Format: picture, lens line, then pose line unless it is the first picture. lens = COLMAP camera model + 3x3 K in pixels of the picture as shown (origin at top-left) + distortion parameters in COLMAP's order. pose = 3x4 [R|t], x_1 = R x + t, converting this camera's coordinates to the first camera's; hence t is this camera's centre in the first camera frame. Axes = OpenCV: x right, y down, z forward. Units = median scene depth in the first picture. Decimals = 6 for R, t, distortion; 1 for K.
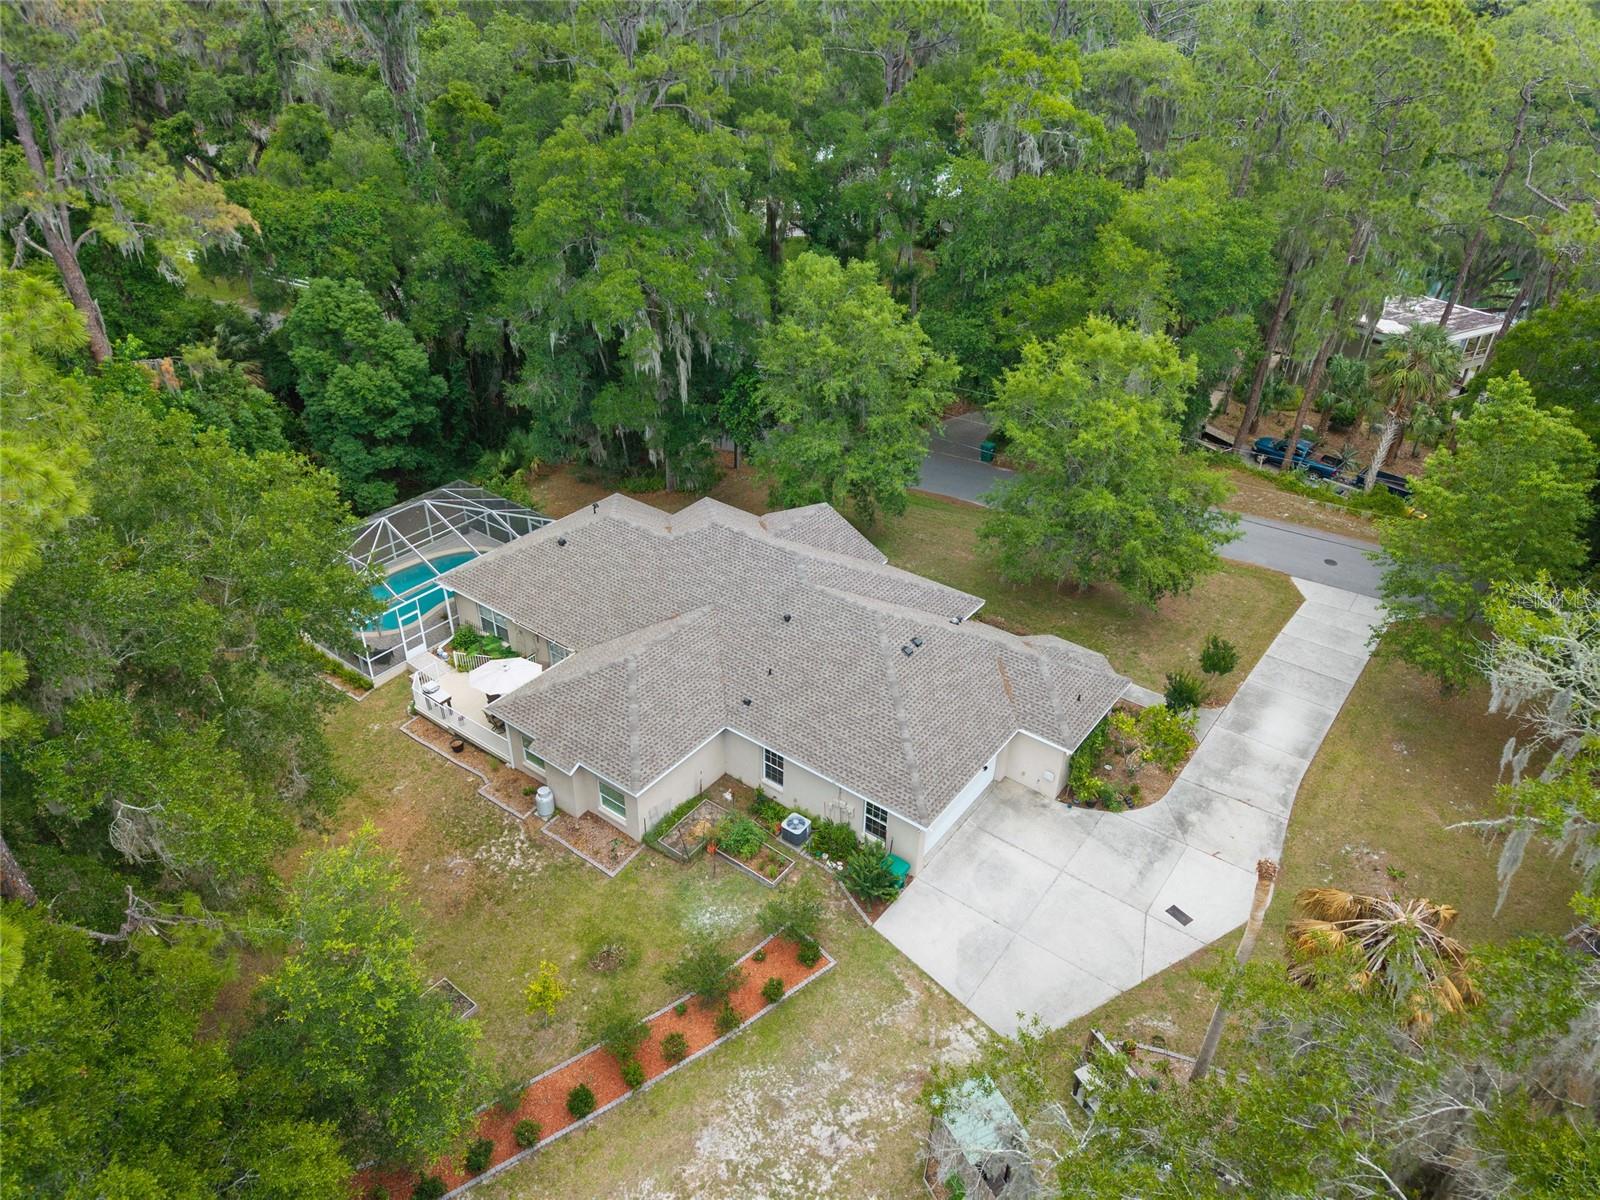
lens RADIAL K [[1094.1, 0, 793.0], [0, 1094.1, 561.4], [0, 0, 1]] dist [0.033888, -0.077612]
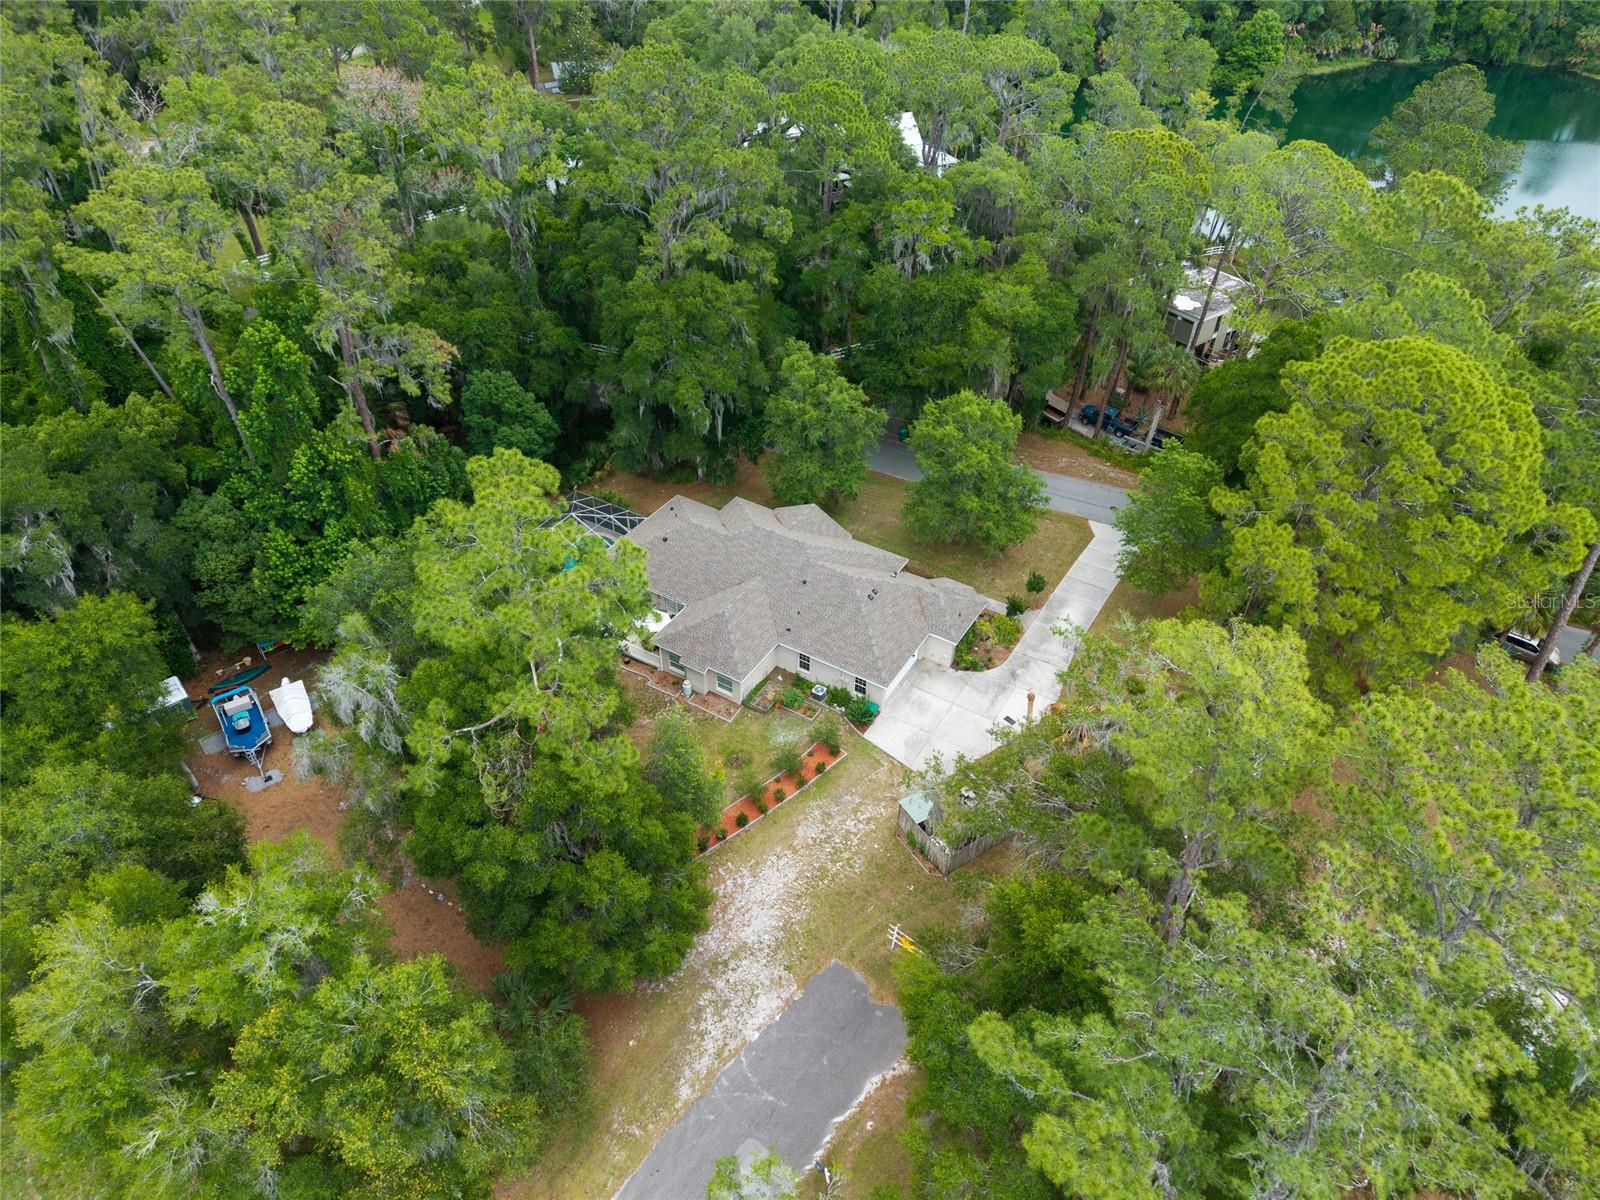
lens RADIAL K [[1094.1, 0, 793.0], [0, 1094.1, 561.4], [0, 0, 1]] dist [0.033888, -0.077612]
pose [[0.994802, -0.060263, 0.082085, -0.176598], [0.048804, 0.989632, 0.135080, -0.236070], [-0.089374, -0.130372, 0.987429, -0.832455]]
